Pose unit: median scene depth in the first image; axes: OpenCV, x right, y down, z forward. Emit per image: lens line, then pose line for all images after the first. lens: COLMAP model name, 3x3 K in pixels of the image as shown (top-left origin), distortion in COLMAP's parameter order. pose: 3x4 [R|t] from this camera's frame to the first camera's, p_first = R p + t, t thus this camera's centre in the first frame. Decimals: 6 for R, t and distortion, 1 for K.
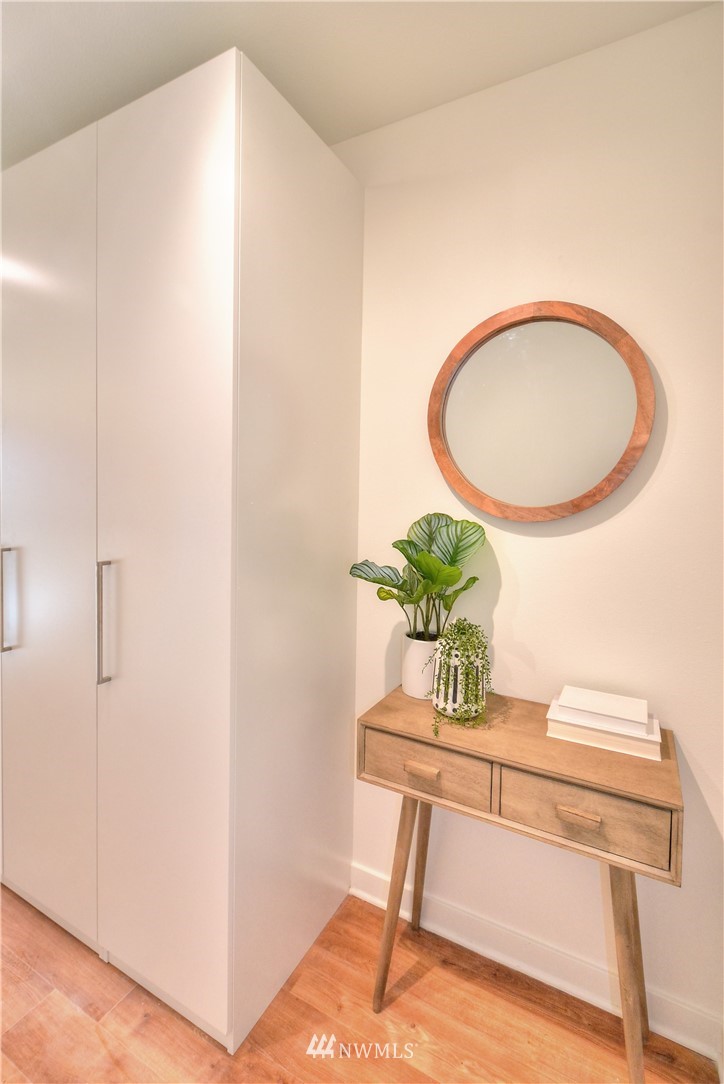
lens RADIAL K [[506.3, 0, 361.2], [0, 506.3, 534.6], [0, 0, 1]] dist [0.006528, -0.005745]
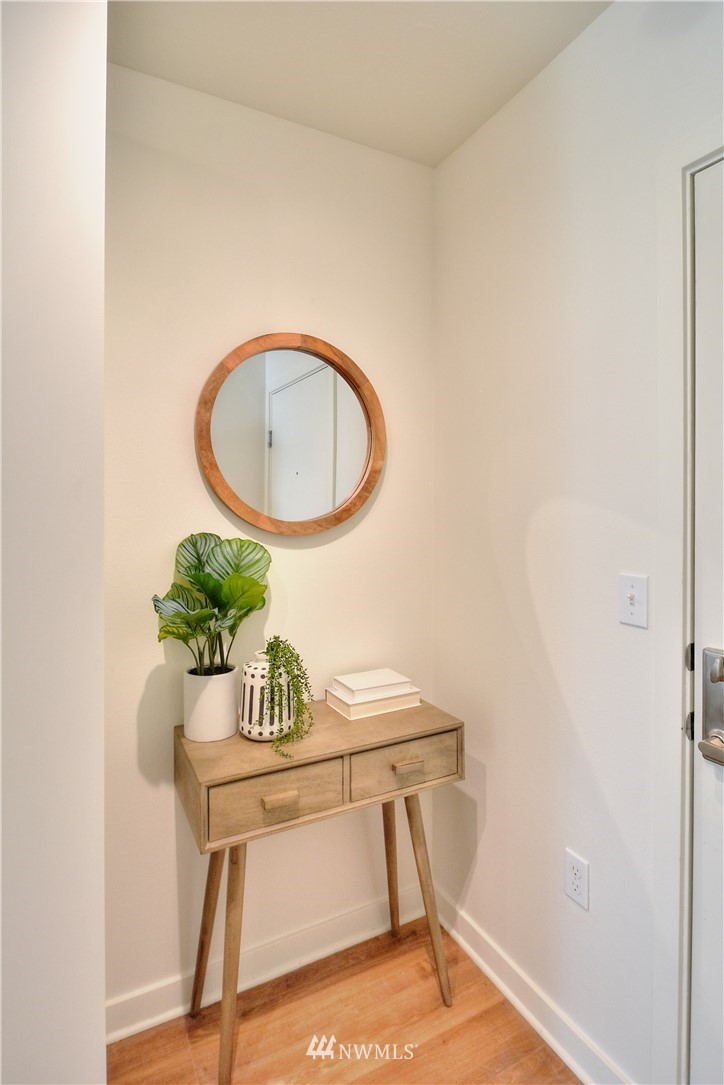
lens RADIAL K [[563.7, 0, 363.4], [0, 563.7, 541.8], [0, 0, 1]] dist [0.004460, -0.009798]
pose [[0.543221, -0.070920, 0.836589, -0.601944], [0.087810, 0.995760, 0.027396, -0.032581], [-0.834985, 0.058579, 0.547146, 0.238550]]
